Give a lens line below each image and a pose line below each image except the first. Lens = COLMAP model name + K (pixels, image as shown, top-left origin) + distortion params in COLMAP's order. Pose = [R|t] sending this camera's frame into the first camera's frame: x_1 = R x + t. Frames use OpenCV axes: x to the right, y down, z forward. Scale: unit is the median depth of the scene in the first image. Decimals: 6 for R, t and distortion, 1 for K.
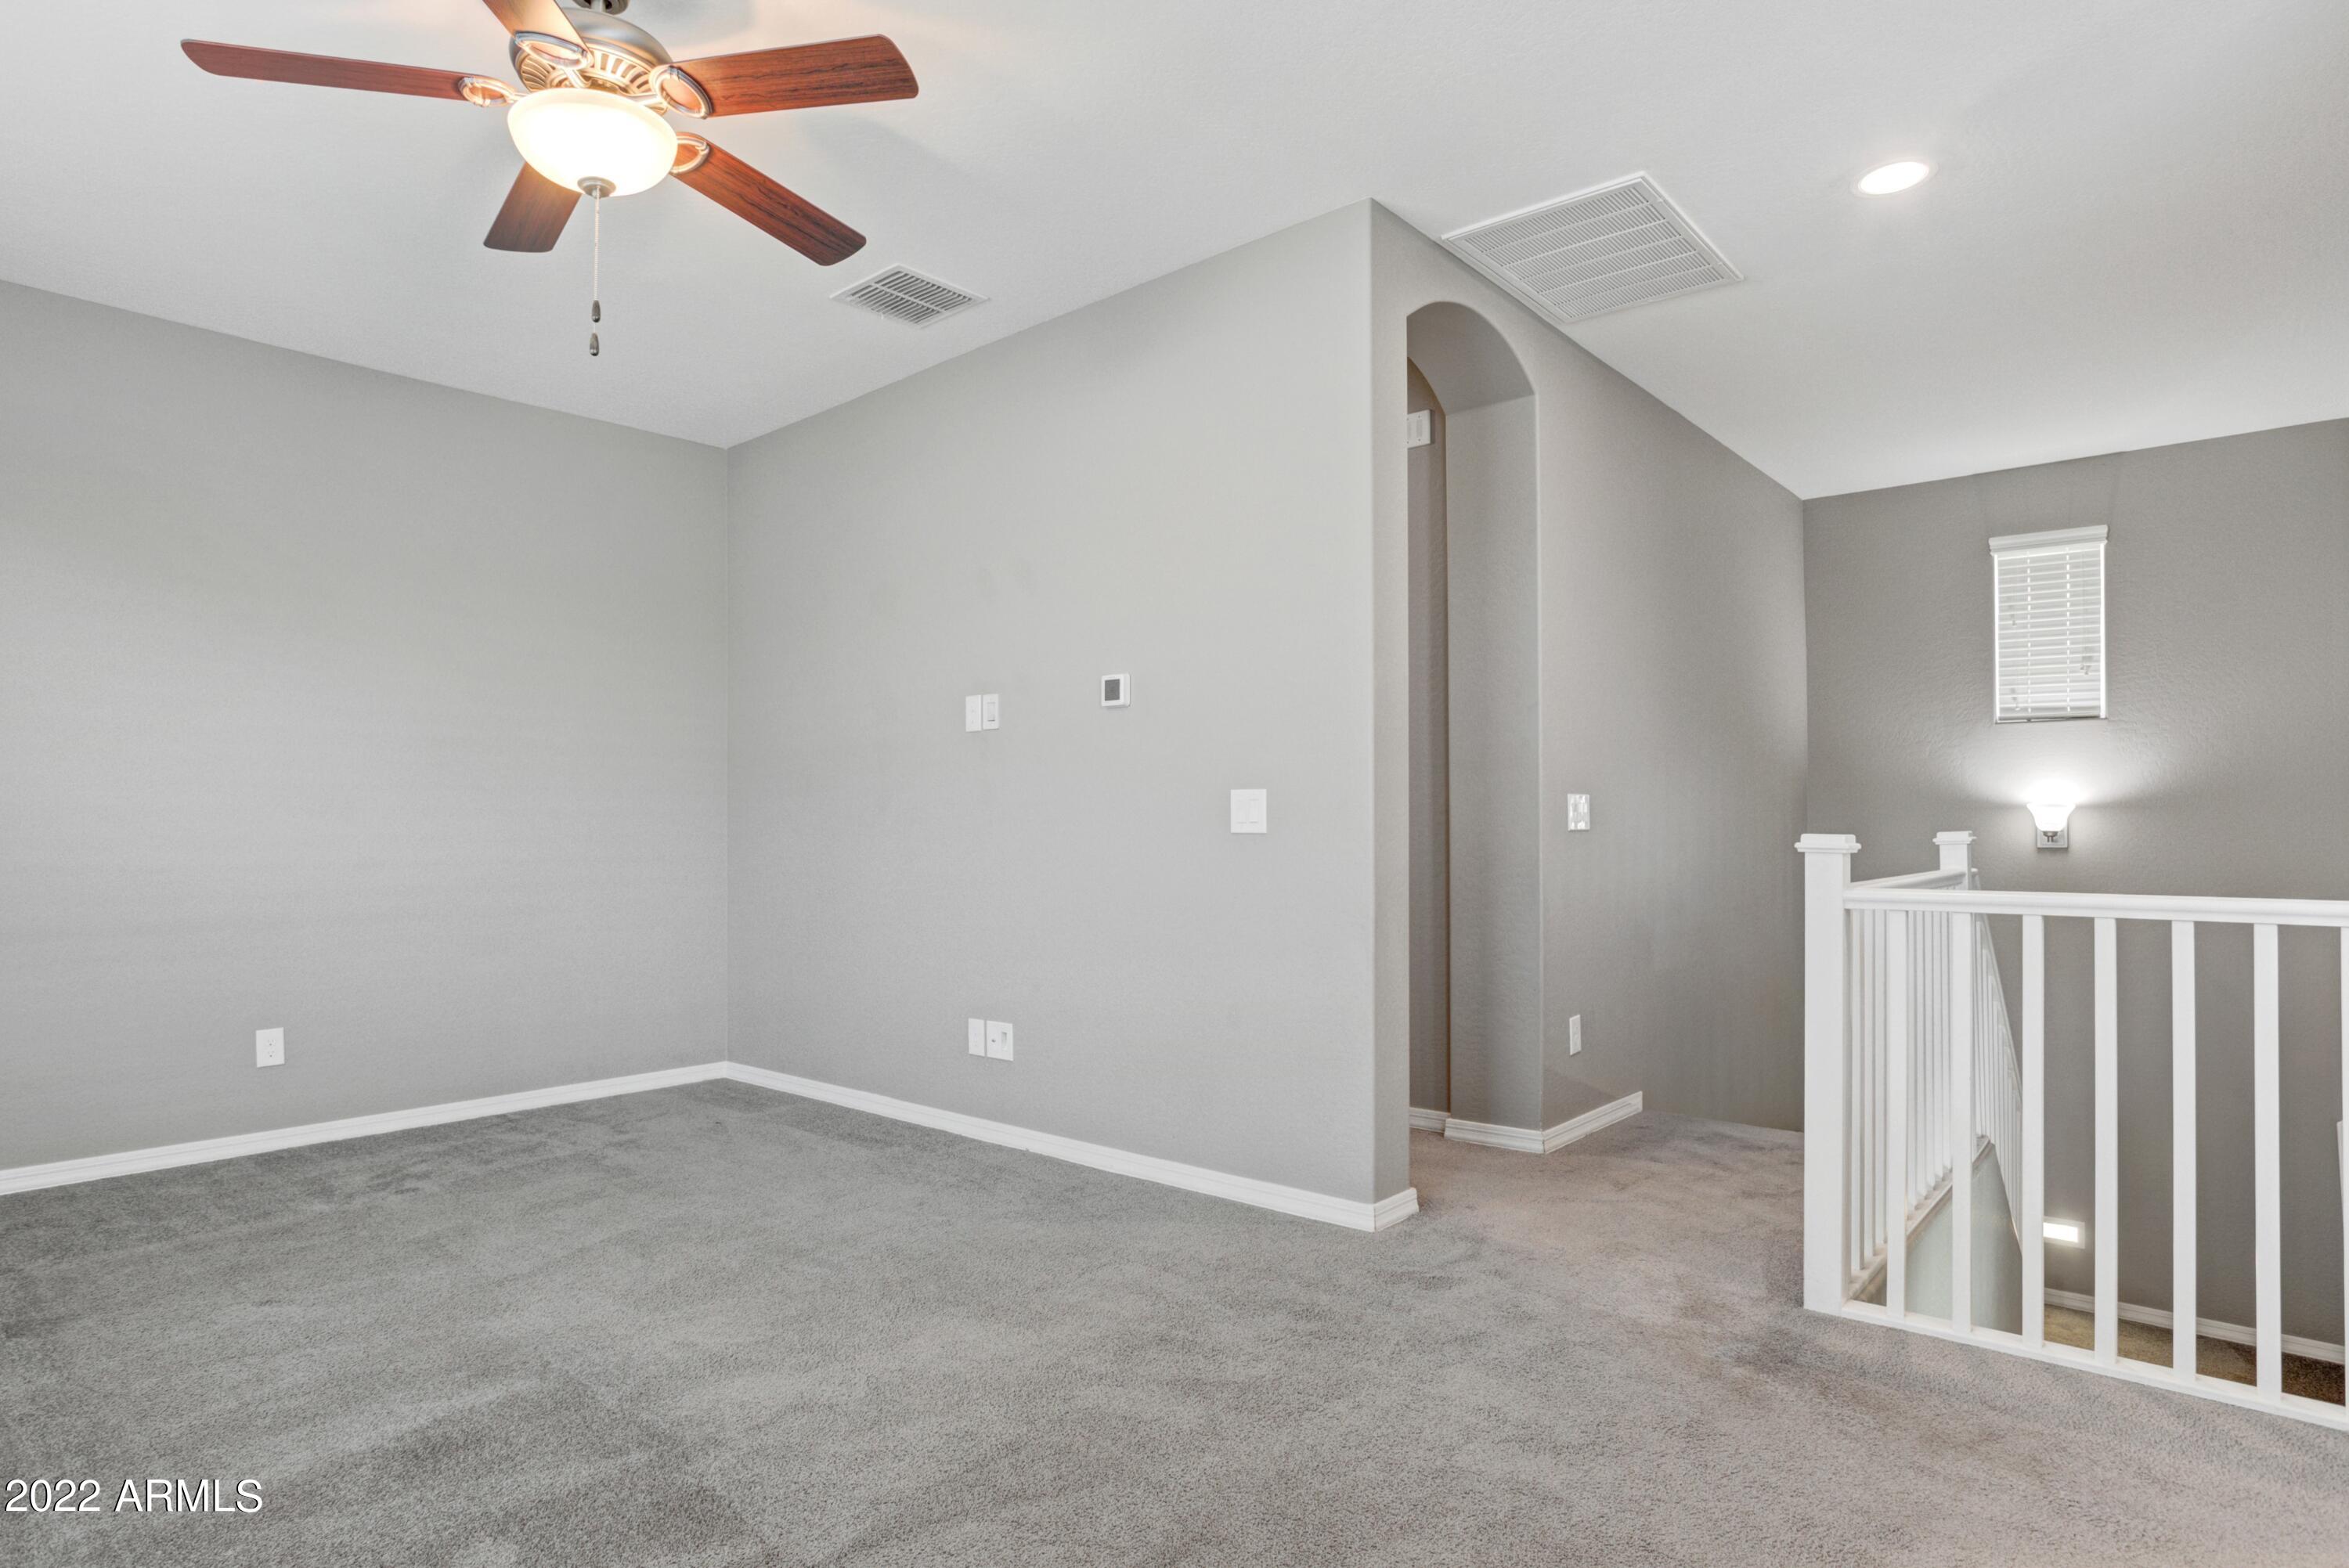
lens RADIAL K [[1284.3, 0, 1174.5], [0, 1284.3, 784.0], [0, 0, 1]] dist [-0.000437, 0.000037]
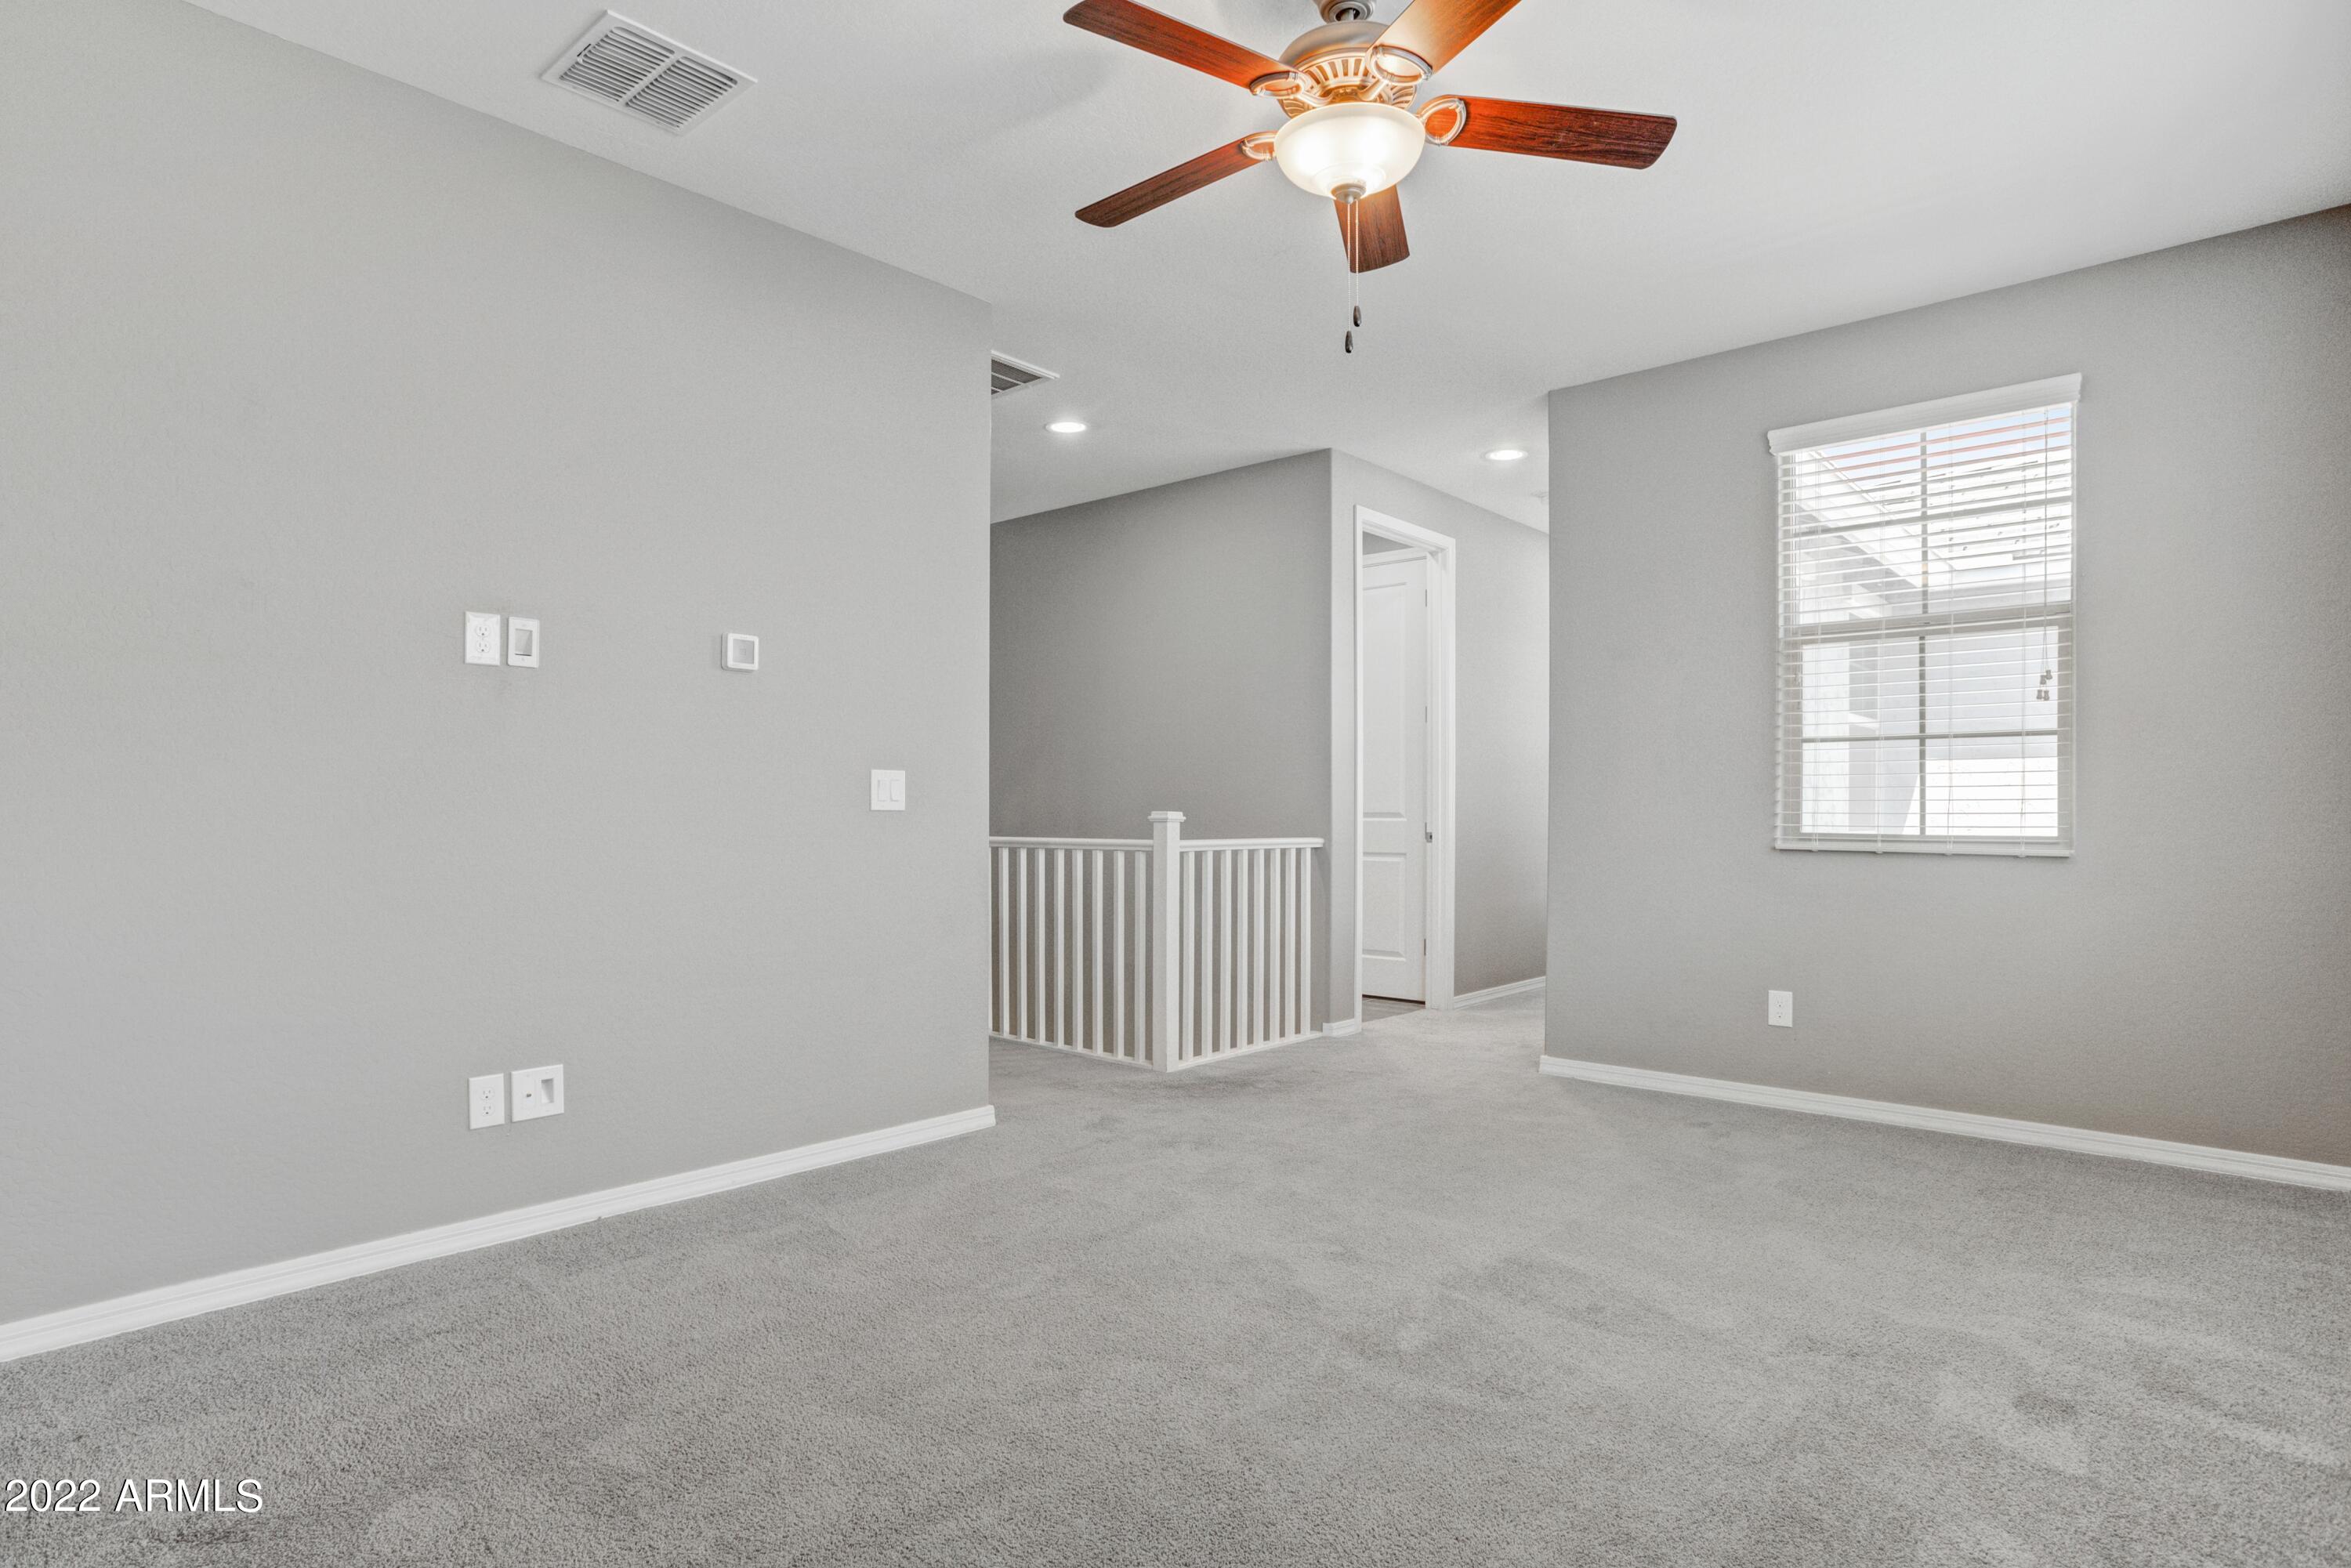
lens RADIAL K [[1254.9, 0, 1171.2], [0, 1254.9, 810.8], [0, 0, 1]] dist [-0.006042, -0.000500]
pose [[0.045587, 0.007784, 0.998930, -0.982424], [-0.028657, 0.999568, -0.006481, 0.038404], [-0.998549, -0.028331, 0.045791, 0.714776]]
